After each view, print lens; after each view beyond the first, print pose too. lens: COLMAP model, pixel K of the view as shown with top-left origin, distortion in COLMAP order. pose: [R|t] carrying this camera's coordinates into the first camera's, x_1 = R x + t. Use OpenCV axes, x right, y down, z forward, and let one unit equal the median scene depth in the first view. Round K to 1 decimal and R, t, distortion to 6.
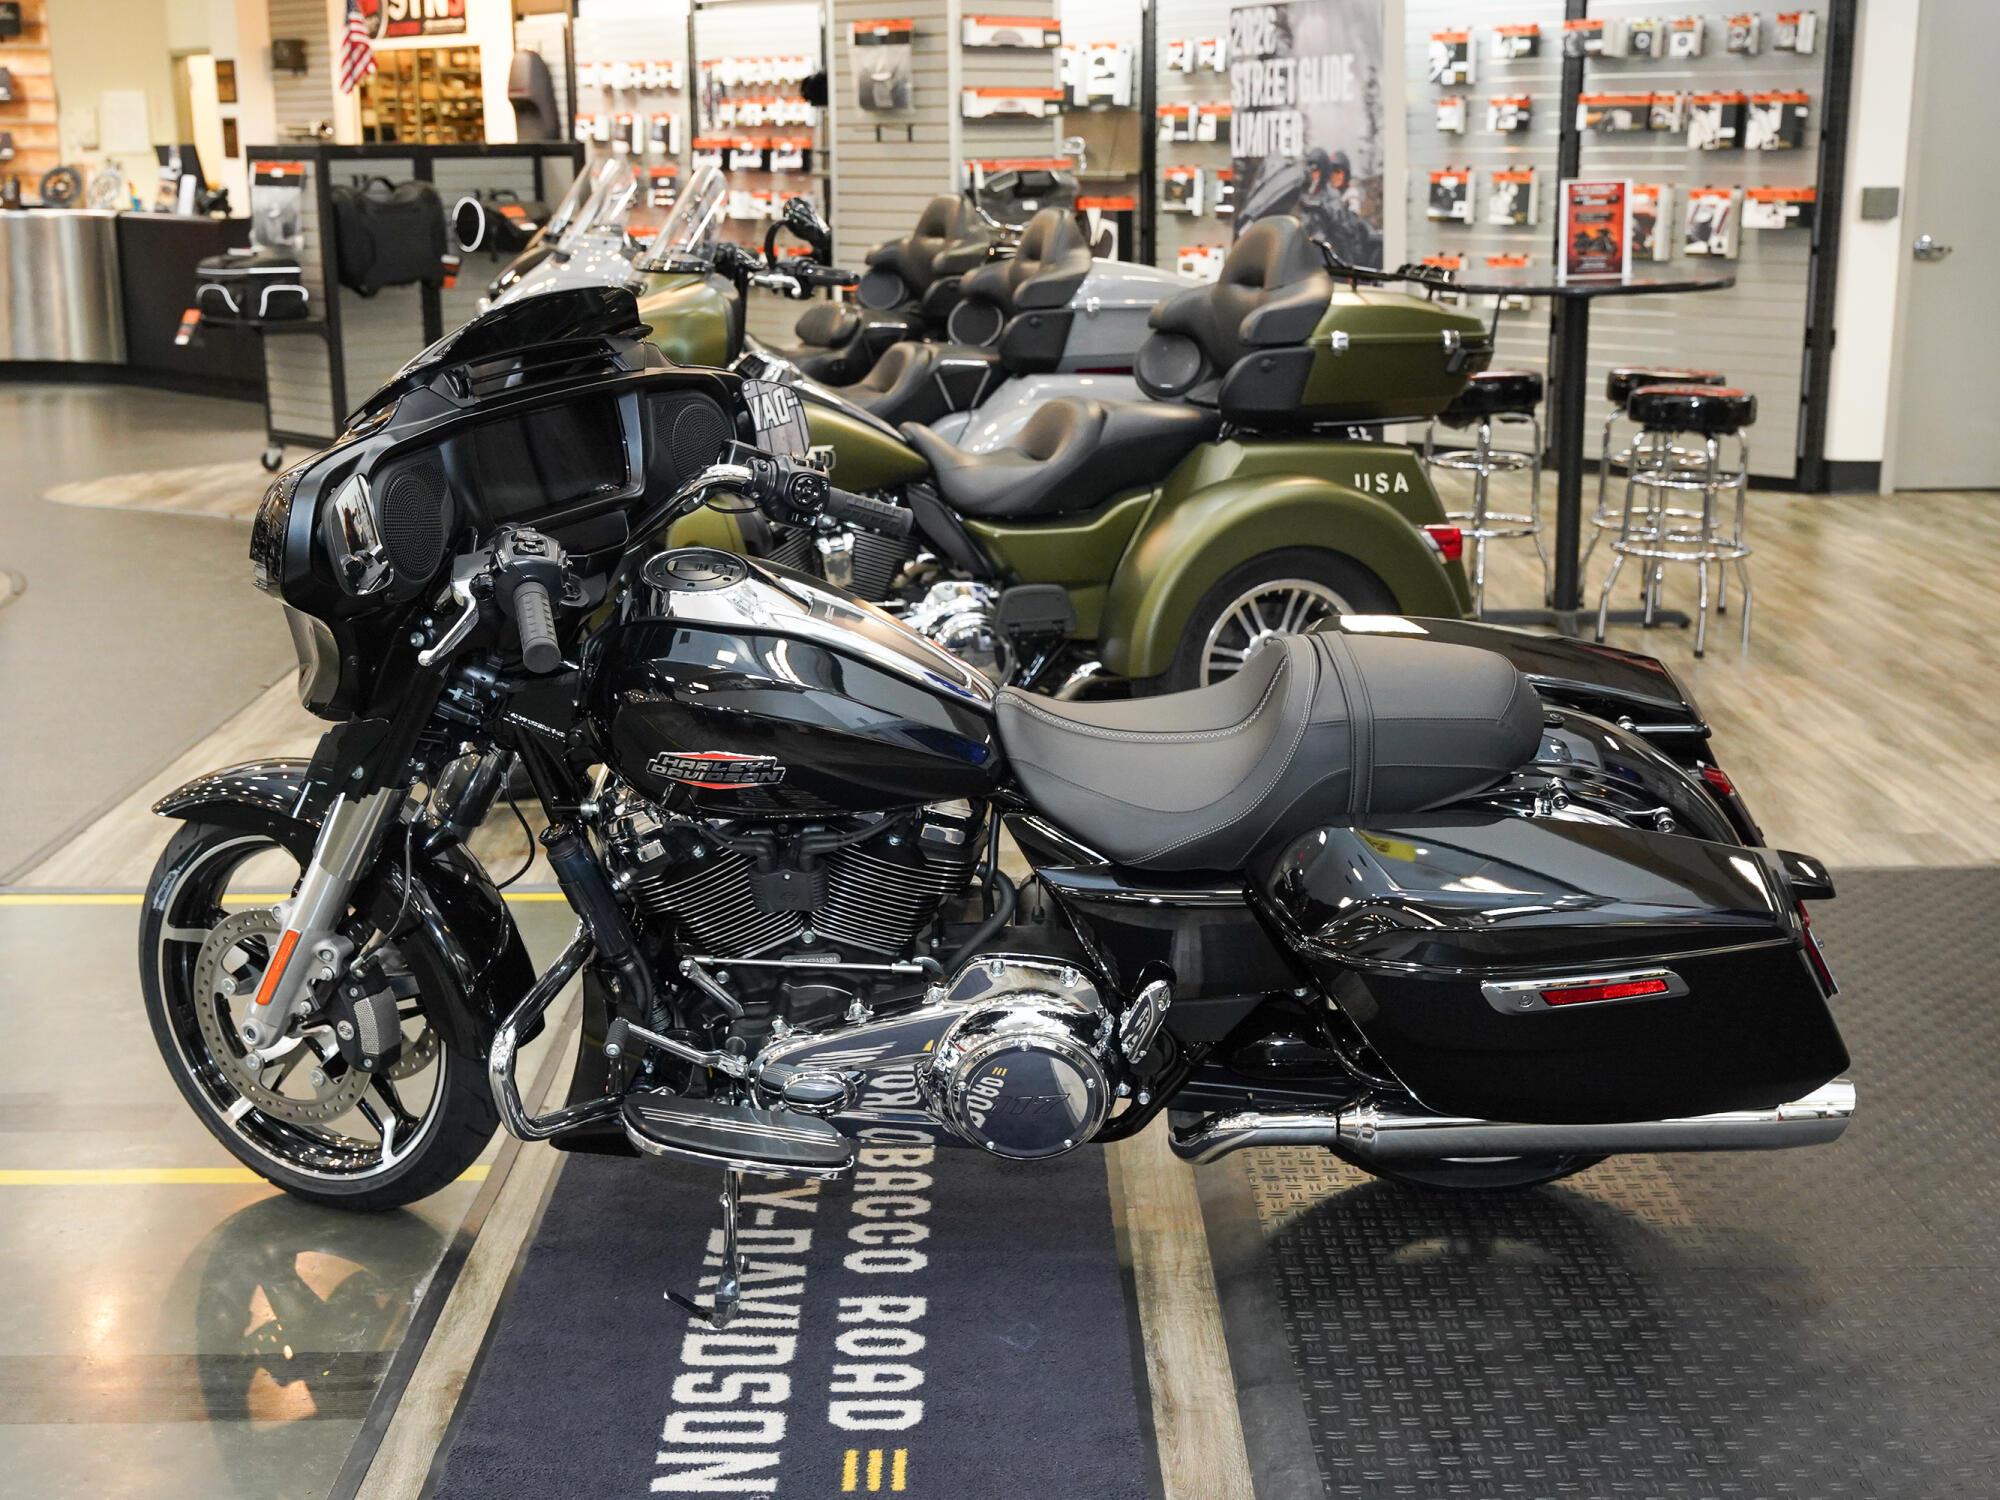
lens RADIAL K [[2529.2, 0, 980.1], [0, 2529.2, 735.0], [0, 0, 1]] dist [0.009878, 0.000000]
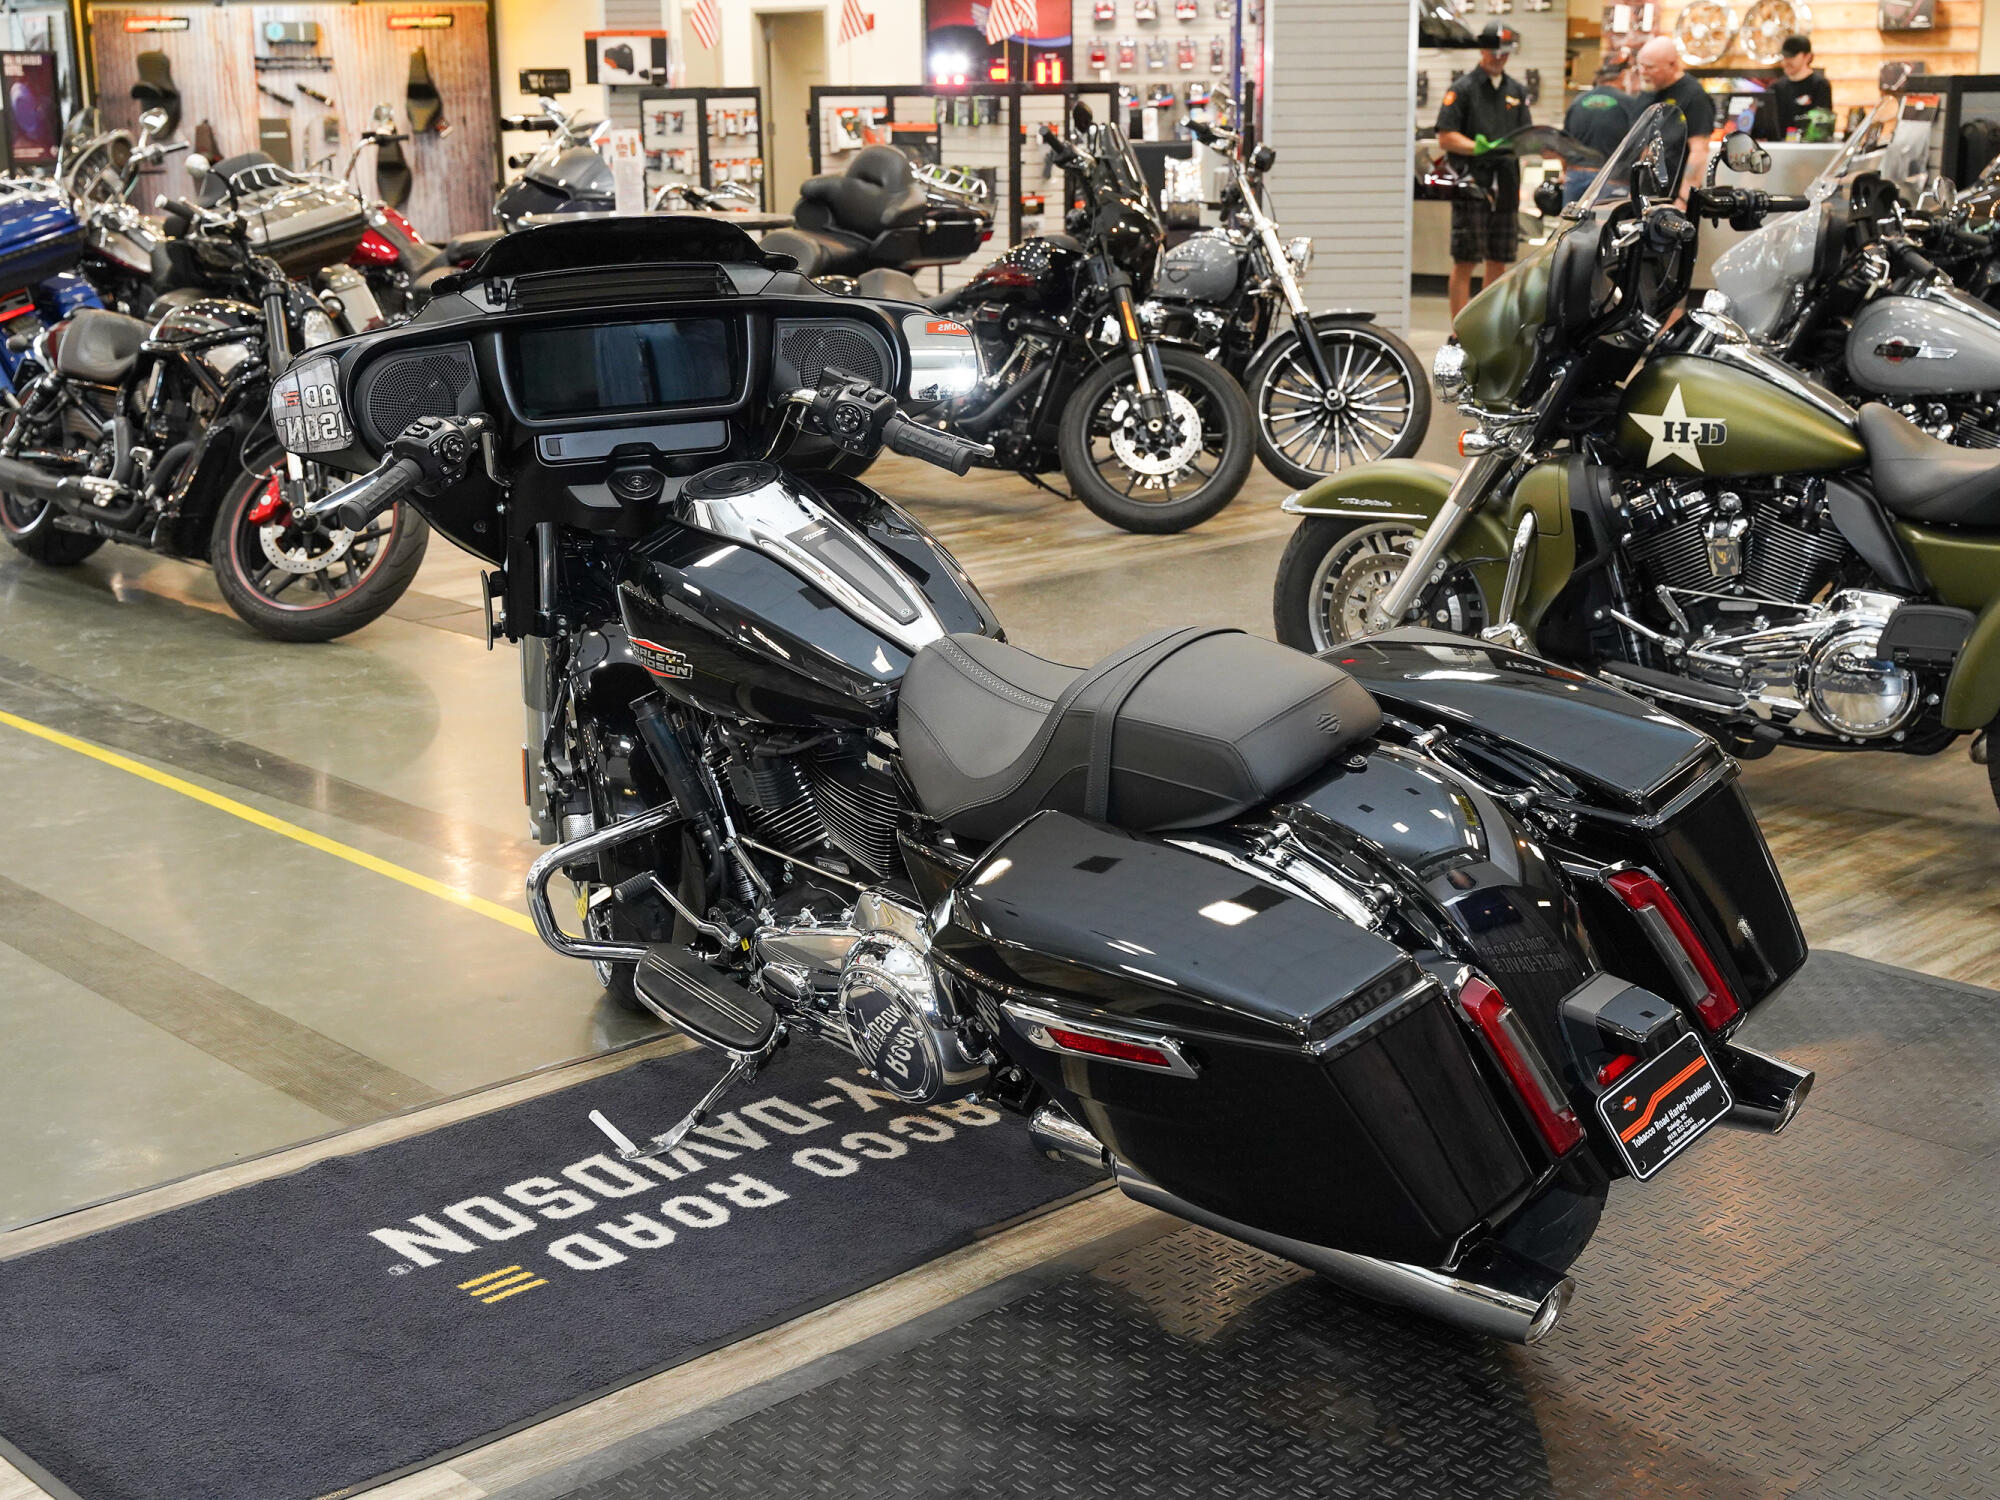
lens RADIAL K [[2651.8, 0, 989.6], [0, 2651.8, 752.0], [0, 0, 1]] dist [0.006284, 0.000000]
pose [[0.680461, 0.181087, -0.710057, 0.785422], [-0.165098, 0.981957, 0.092214, -0.073420], [0.713944, 0.054481, 0.698080, 0.285055]]
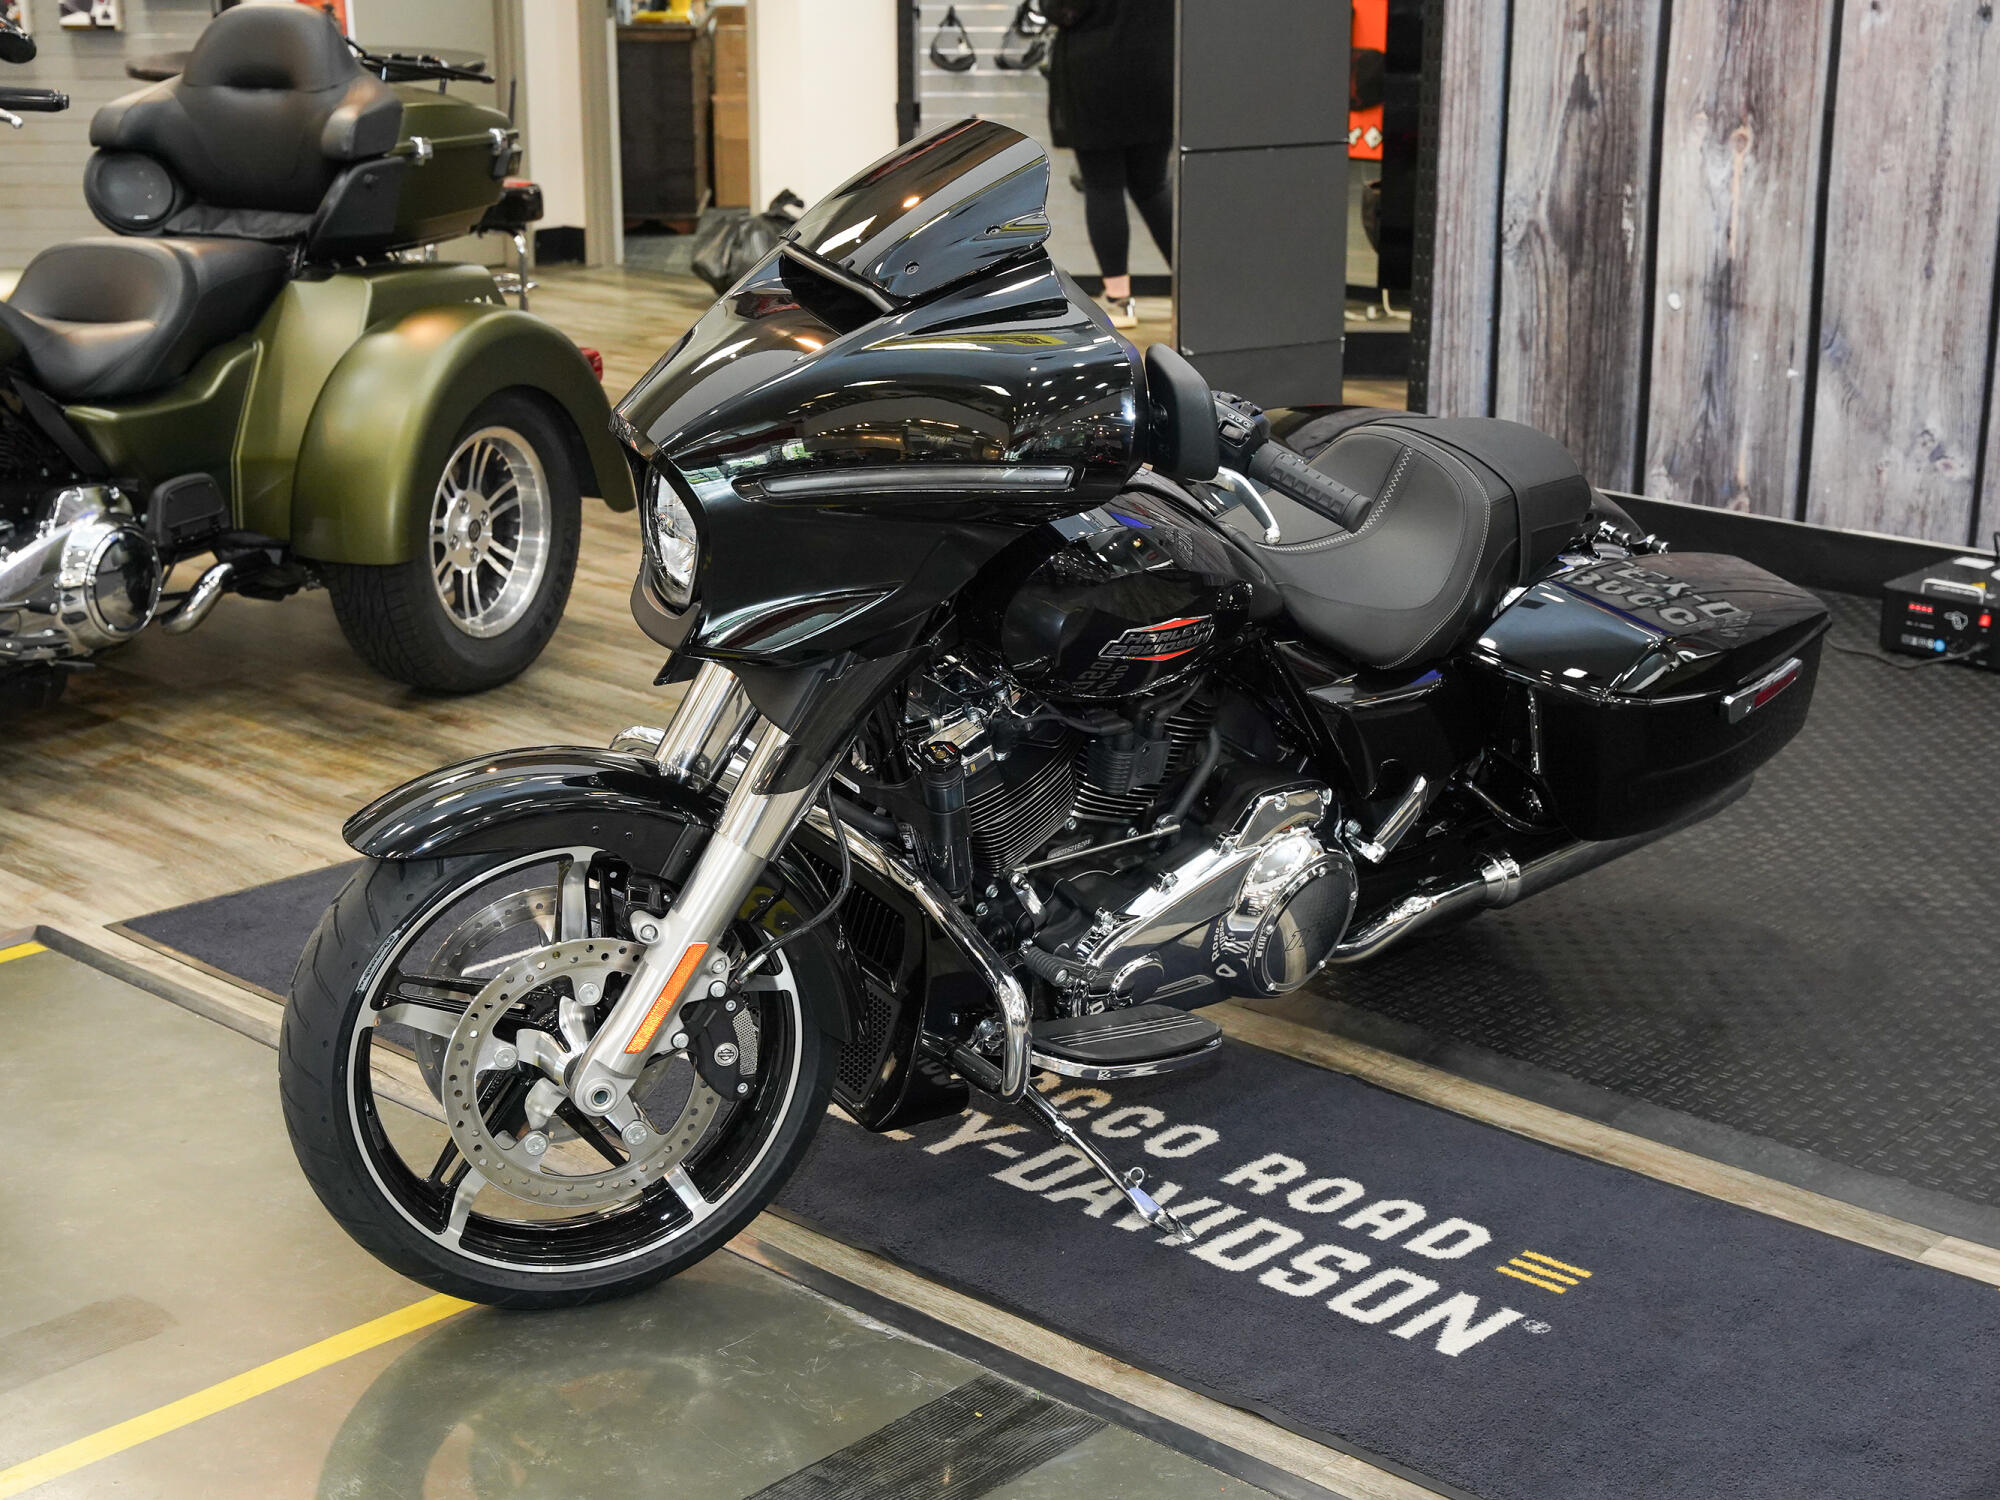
lens RADIAL K [[3085.0, 0, 983.2], [0, 3085.0, 762.7], [0, 0, 1]] dist [0.017141, 0.000000]
pose [[0.681193, -0.198646, 0.704639, -0.904426], [0.161327, 0.979555, 0.120189, -0.083911], [-0.714108, 0.031806, 0.699313, 0.252398]]
